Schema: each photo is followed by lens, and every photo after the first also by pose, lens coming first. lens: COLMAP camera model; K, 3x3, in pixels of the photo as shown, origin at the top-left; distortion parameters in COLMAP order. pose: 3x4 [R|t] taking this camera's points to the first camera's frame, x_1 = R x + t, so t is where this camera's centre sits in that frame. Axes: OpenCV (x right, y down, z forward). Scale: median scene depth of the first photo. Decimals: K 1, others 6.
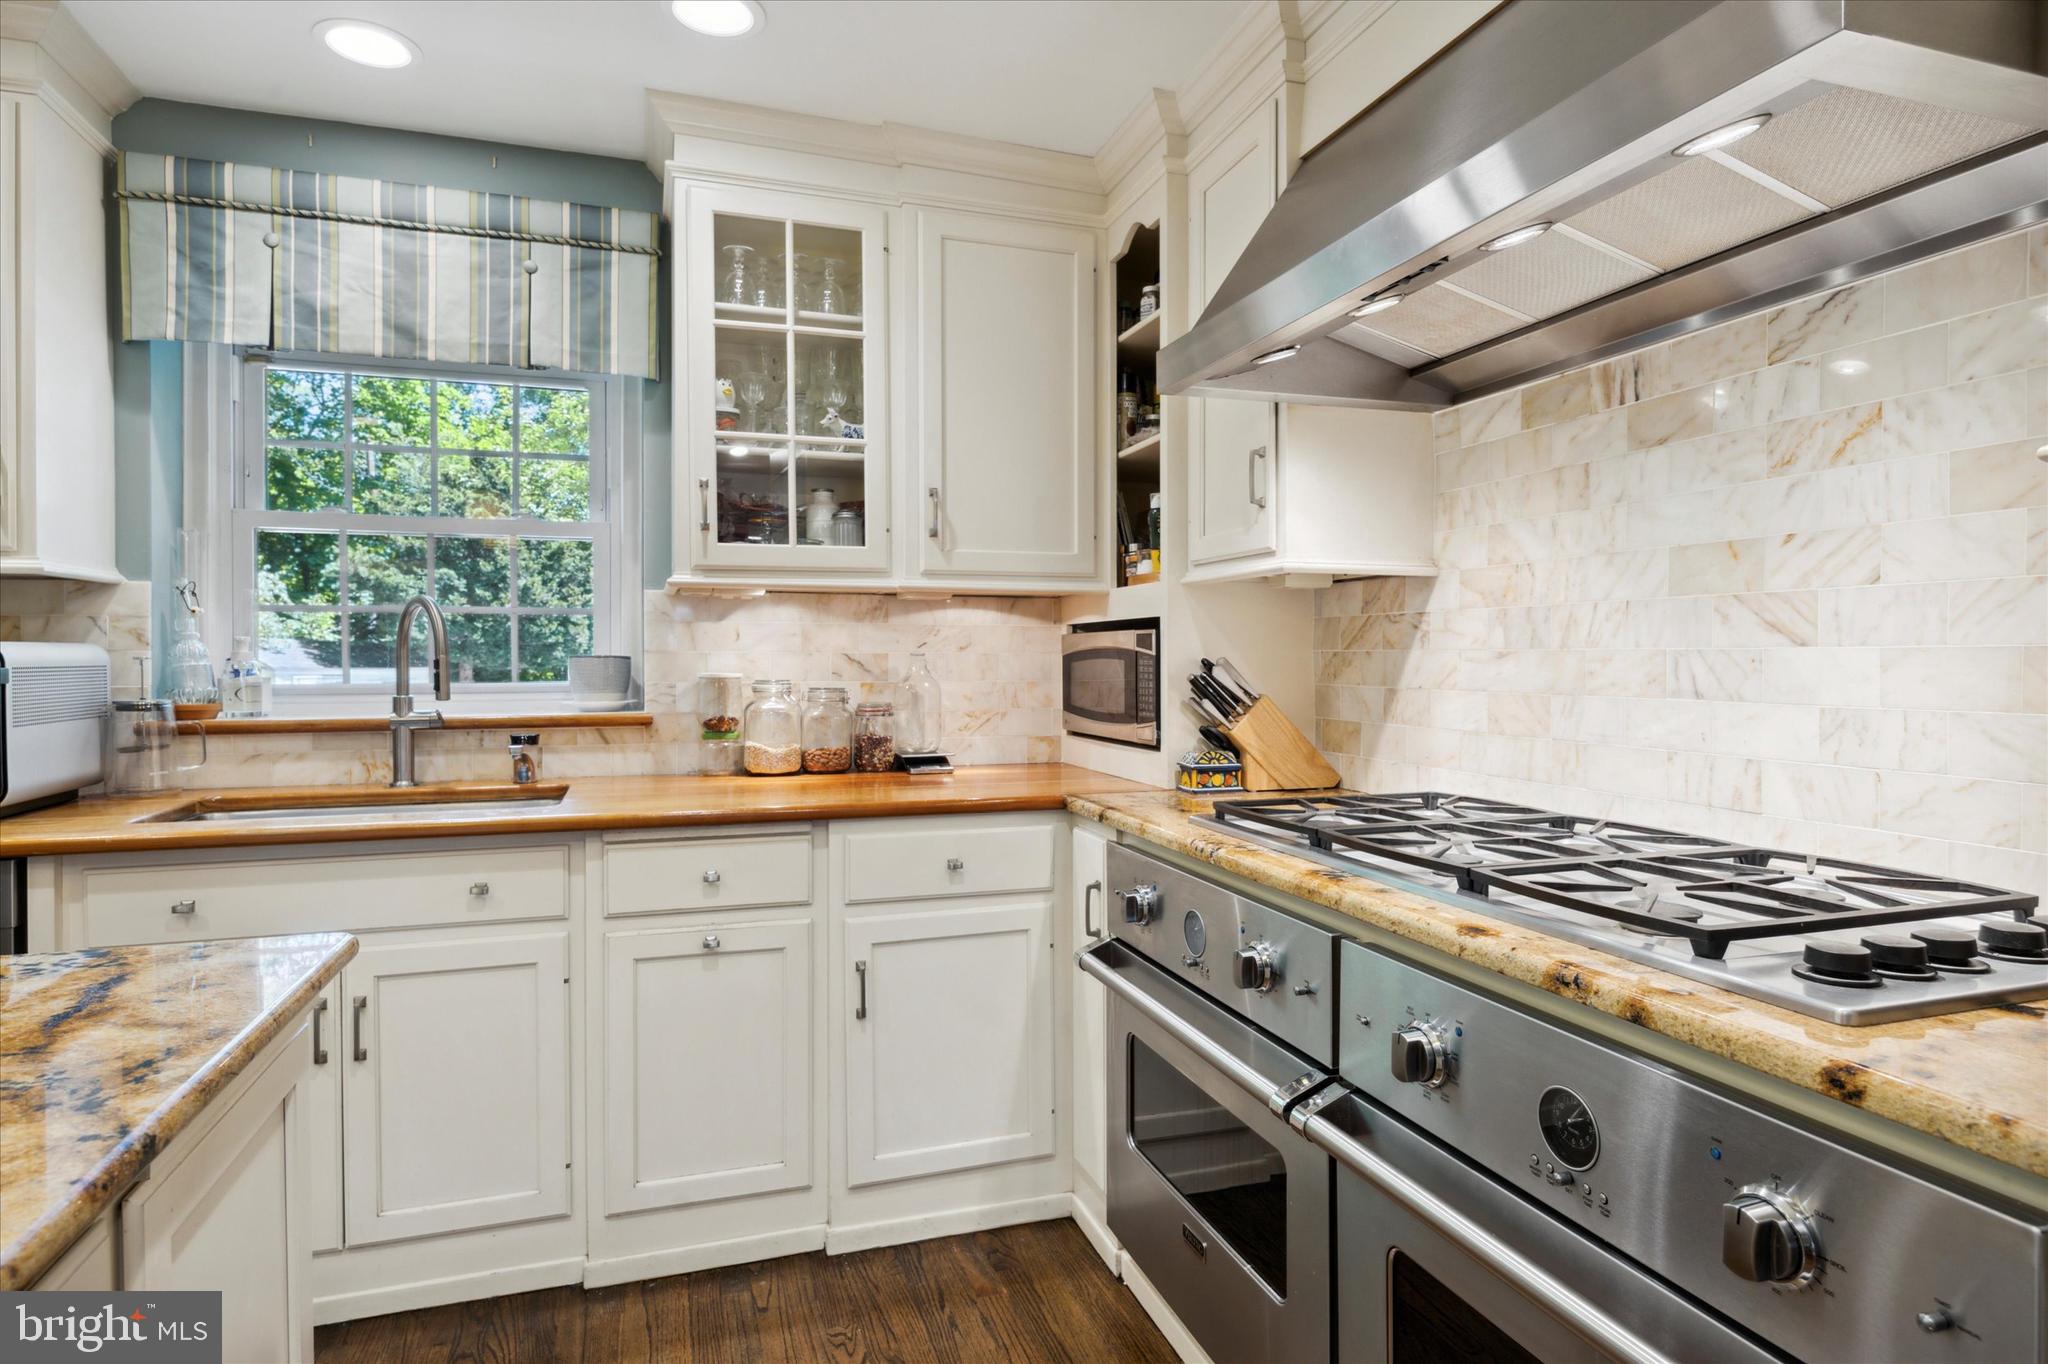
lens RADIAL K [[1103.9, 0, 1023.3], [0, 1103.9, 670.2], [0, 0, 1]] dist [-0.007608, -0.001365]
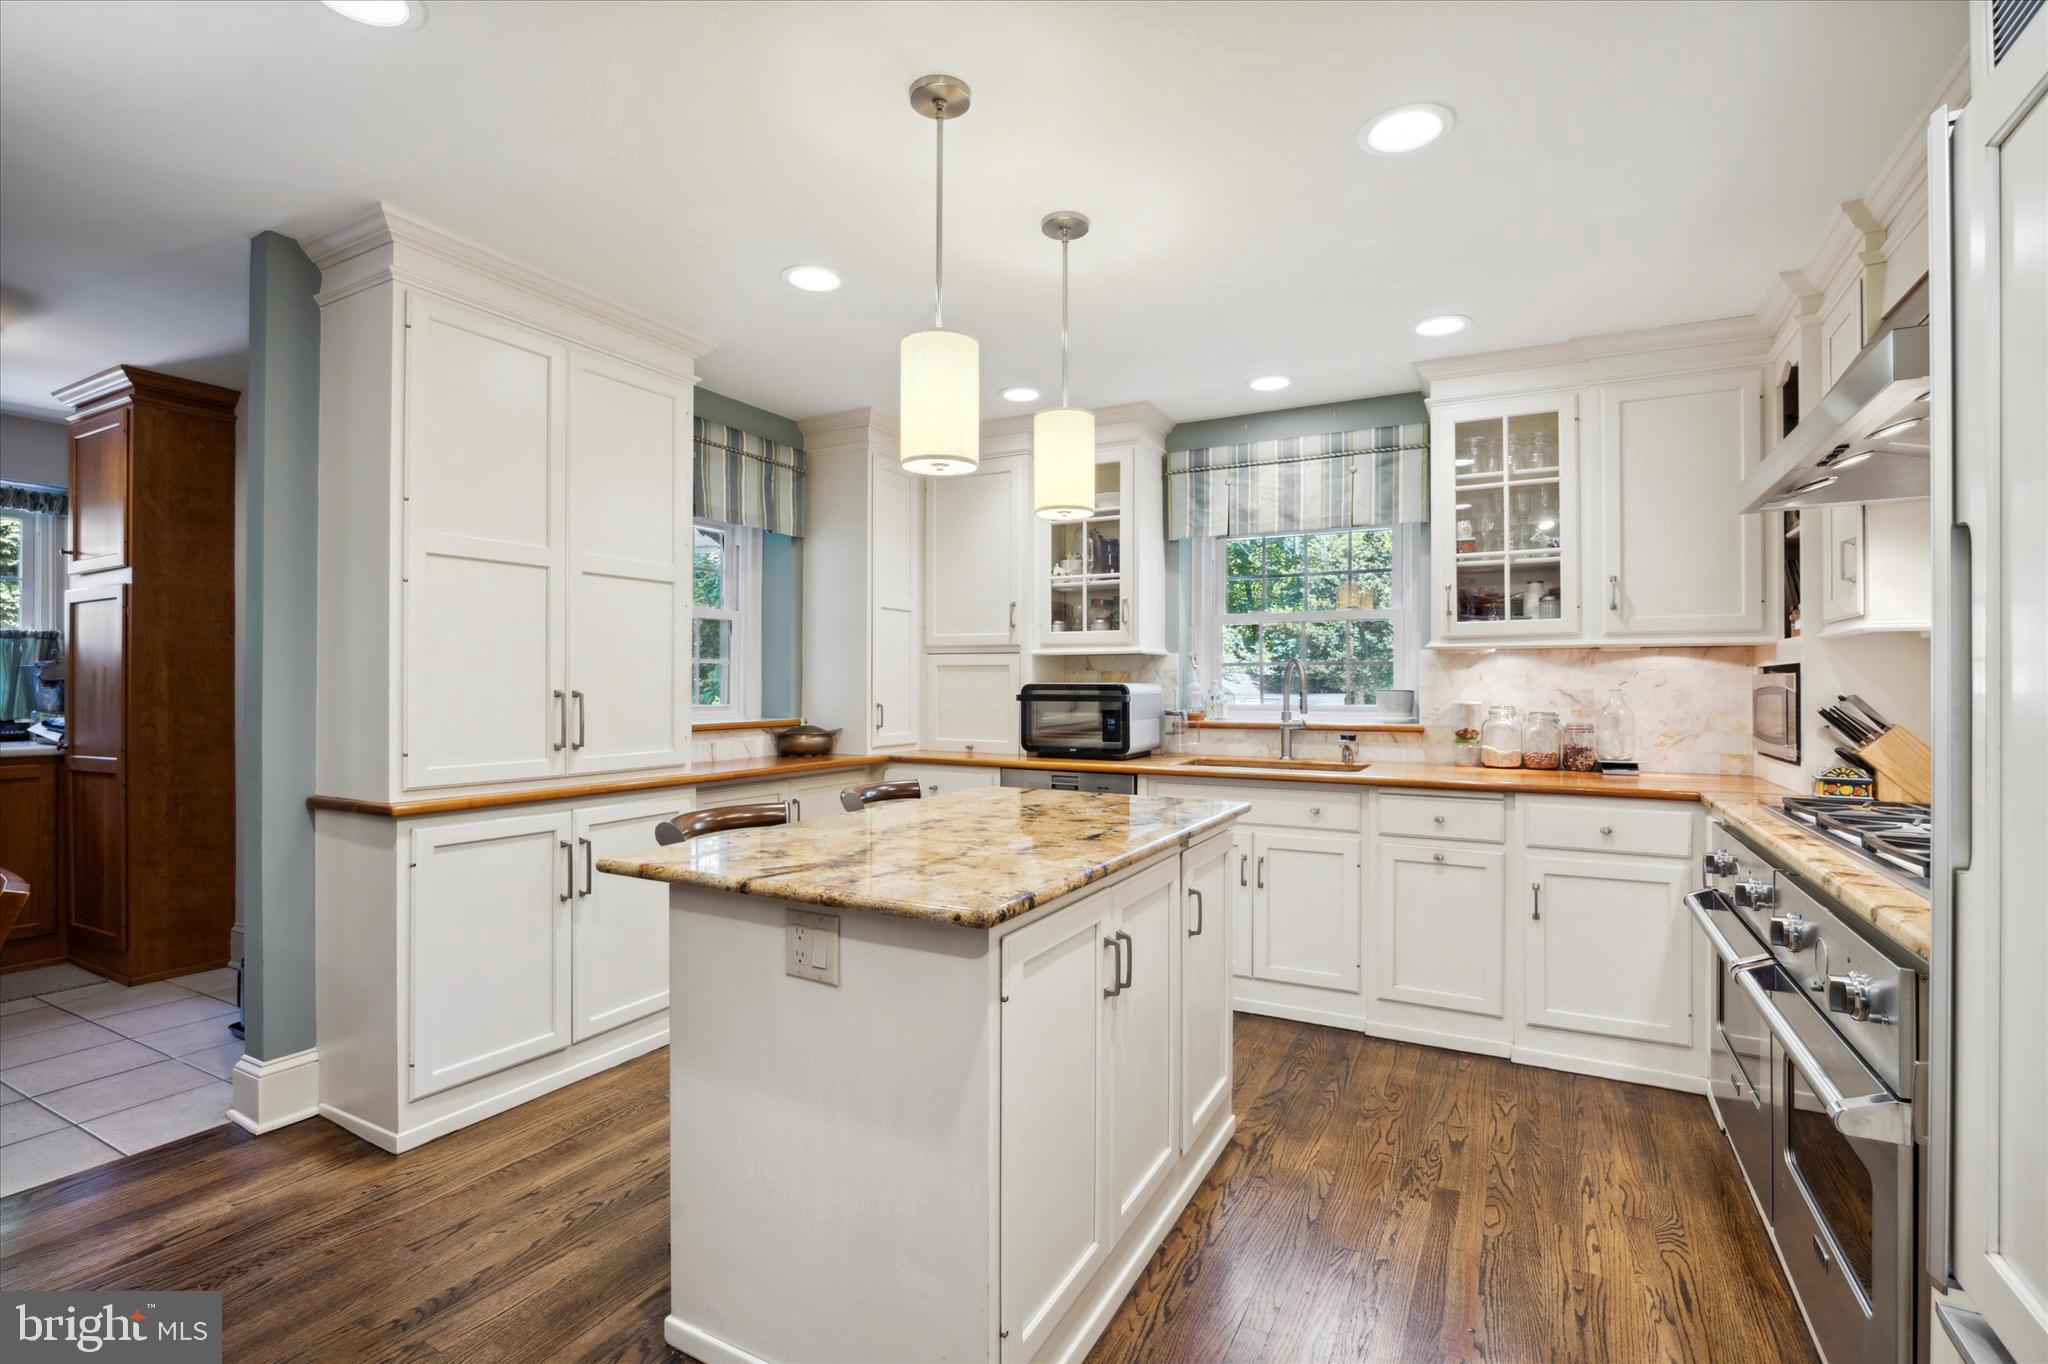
lens RADIAL K [[931.3, 0, 1025.4], [0, 931.3, 686.1], [0, 0, 1]] dist [-0.003268, -0.000115]
pose [[0.681445, 0.002749, -0.731864, 0.299271], [-0.010888, 0.999920, -0.006382, -0.004283], [0.731788, 0.012317, 0.681421, -0.414141]]
